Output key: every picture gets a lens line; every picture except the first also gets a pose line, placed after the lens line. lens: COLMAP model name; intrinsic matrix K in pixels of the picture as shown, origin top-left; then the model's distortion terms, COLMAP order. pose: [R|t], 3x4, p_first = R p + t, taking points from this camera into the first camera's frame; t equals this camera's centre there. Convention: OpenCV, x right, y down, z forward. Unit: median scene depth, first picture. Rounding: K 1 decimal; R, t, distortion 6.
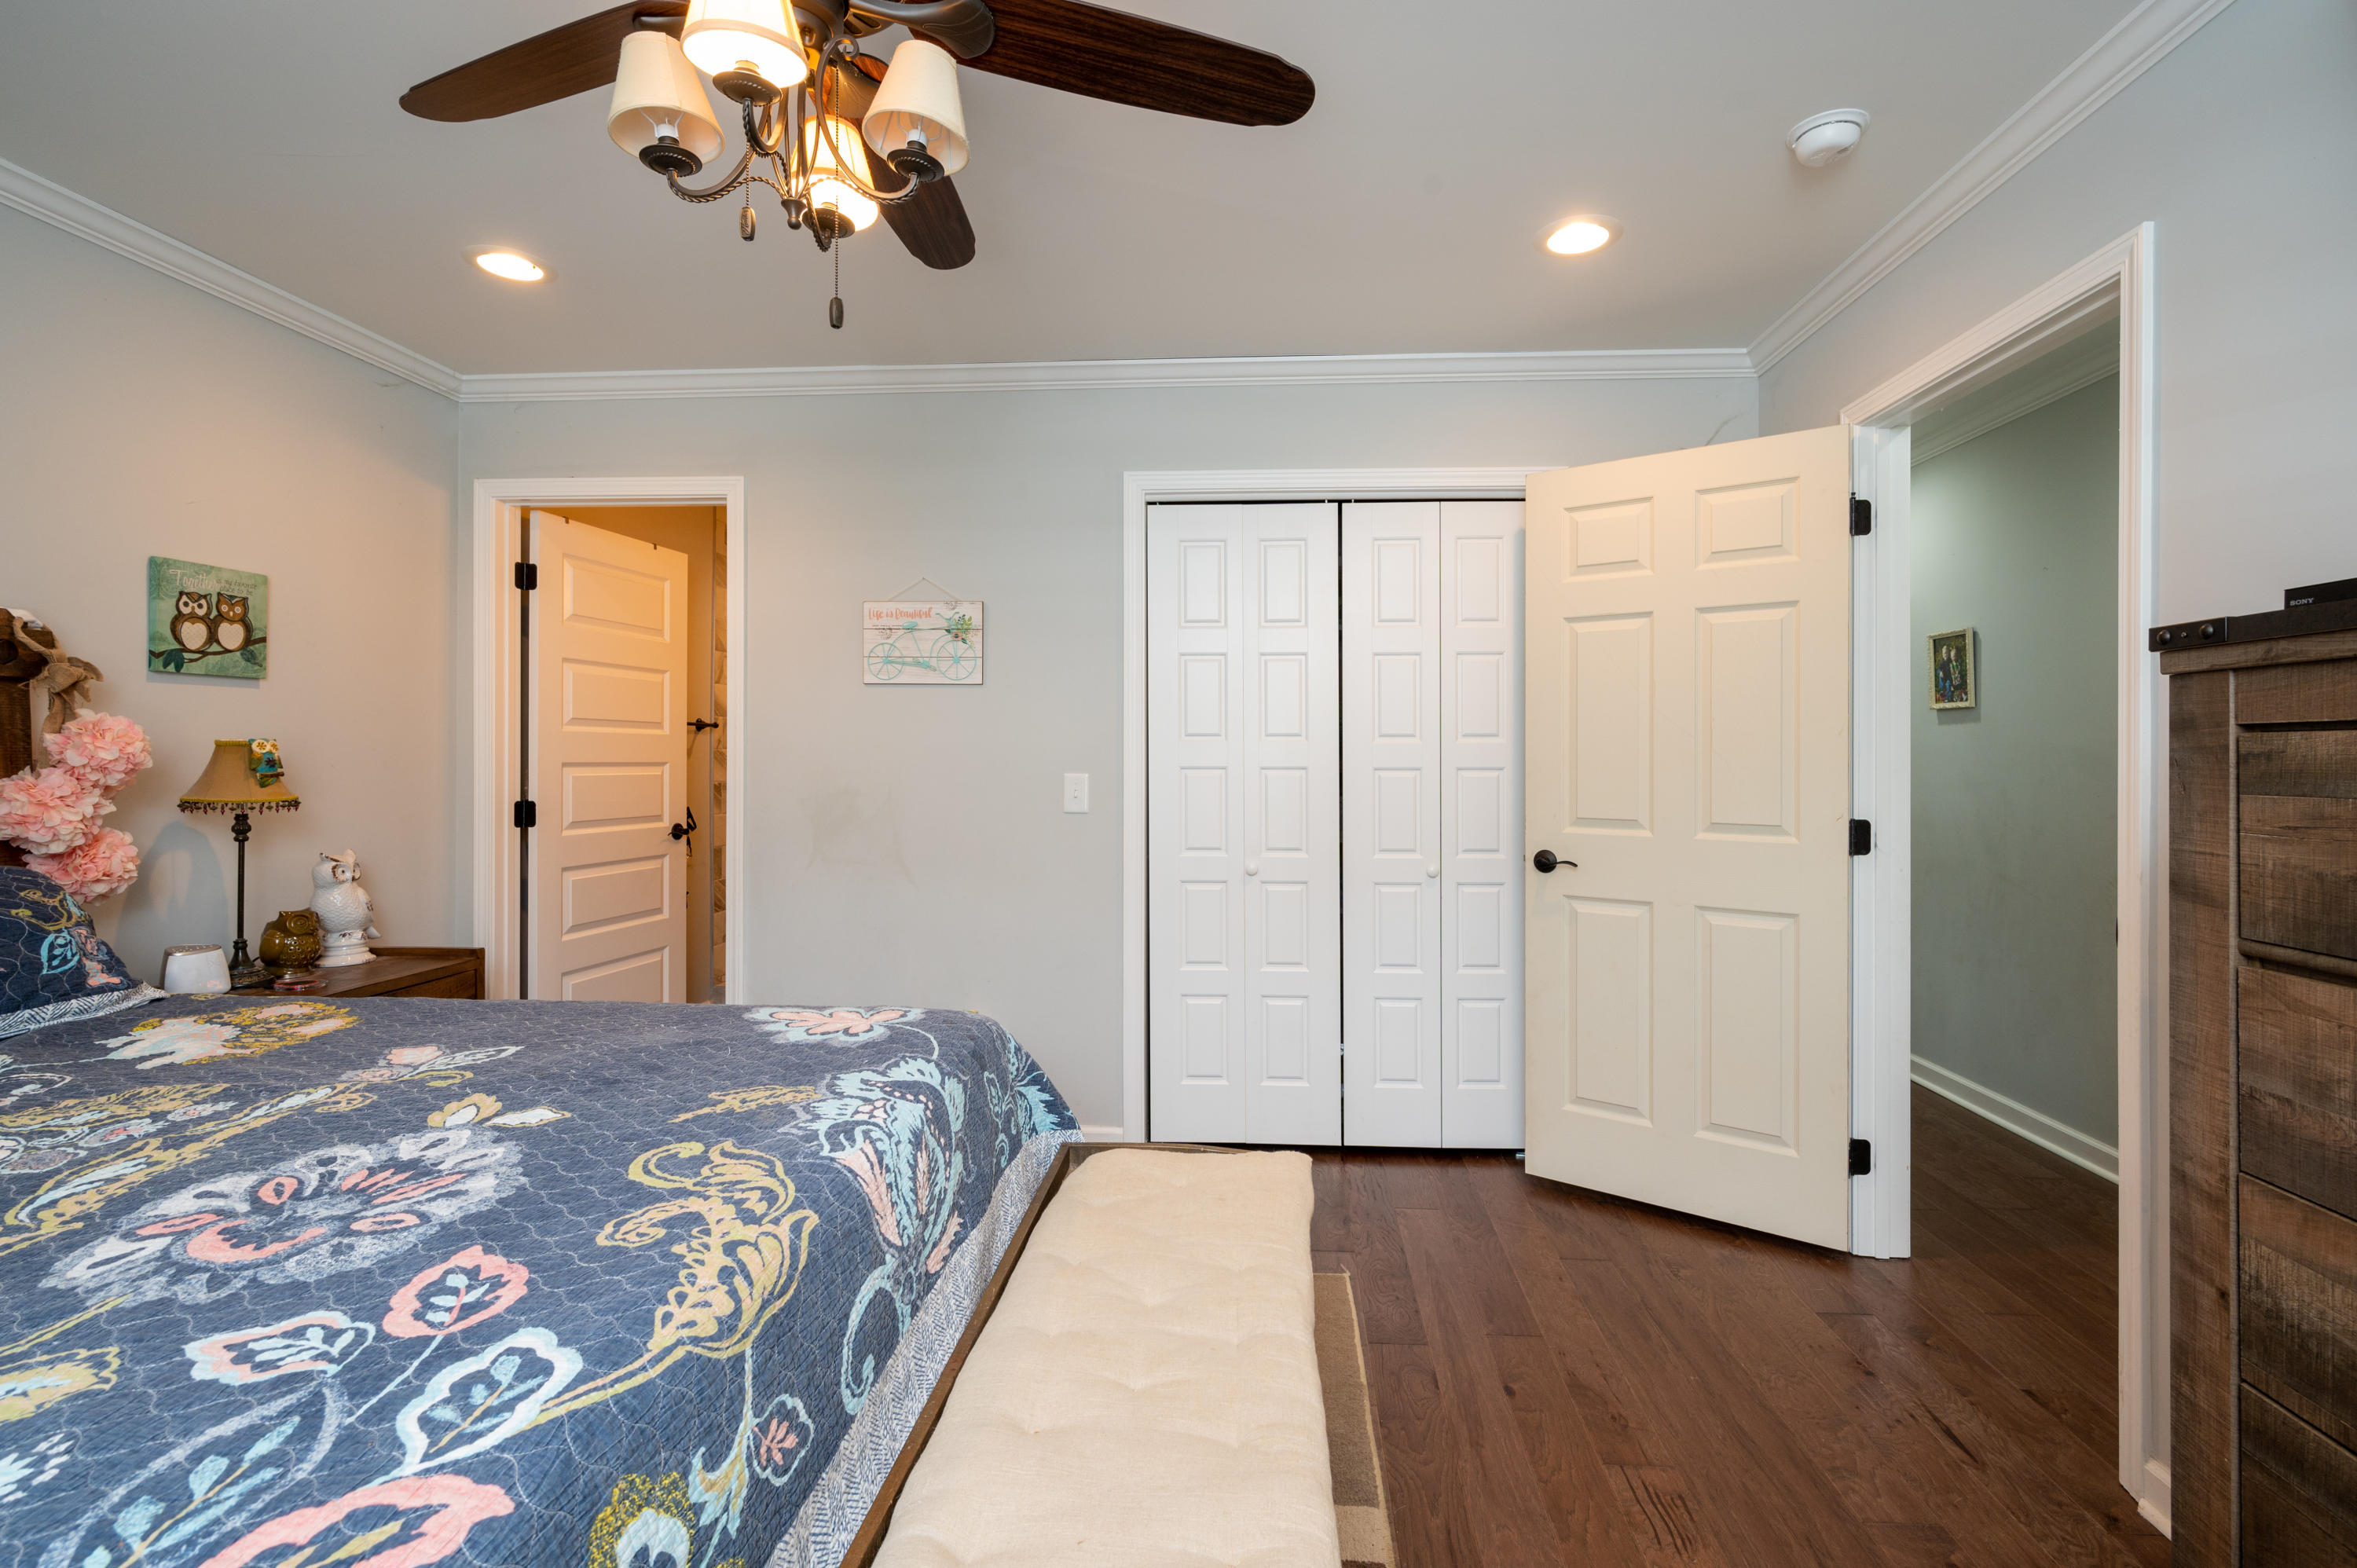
lens RADIAL K [[1073.4, 0, 1241.9], [0, 1073.4, 760.0], [0, 0, 1]] dist [-0.002446, -0.000234]
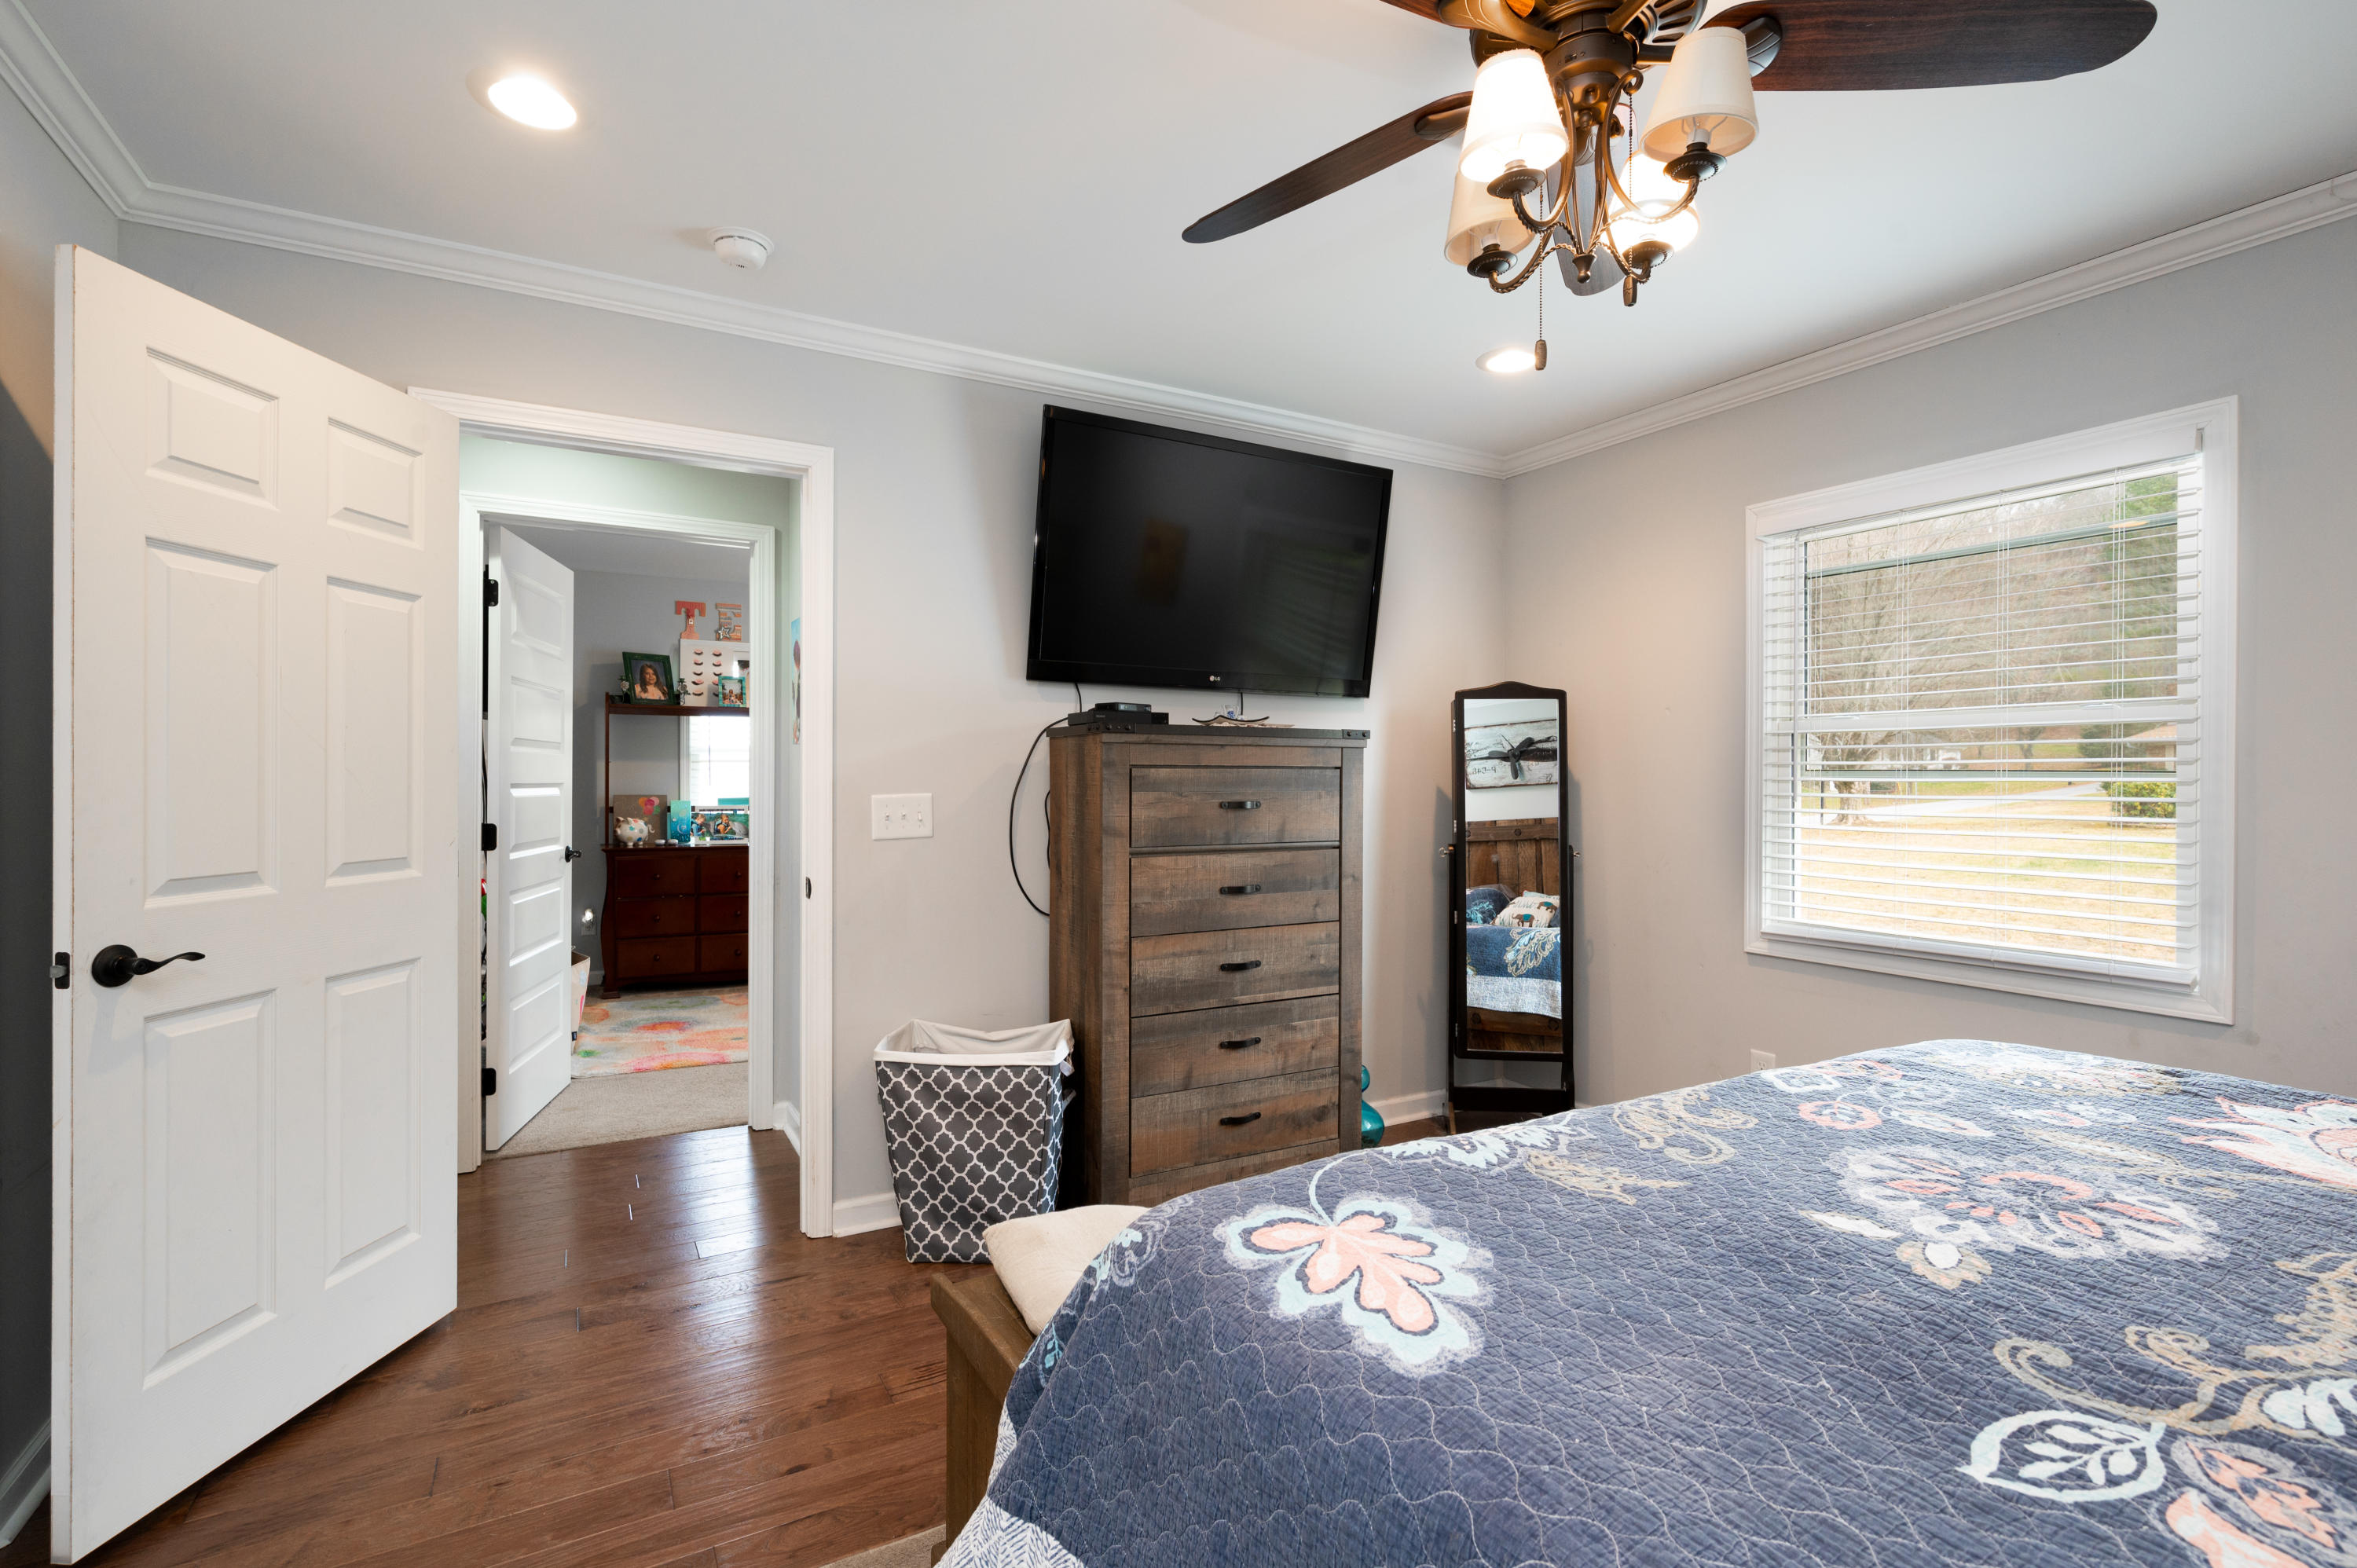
lens RADIAL K [[1073.4, 0, 1183.3], [0, 1073.4, 773.6], [0, 0, 1]] dist [-0.002446, -0.000234]
pose [[-0.535730, -0.002195, 0.844387, -1.318228], [-0.000312, 0.999997, 0.002401, -0.018066], [-0.844389, 0.001023, -0.535729, 2.274942]]
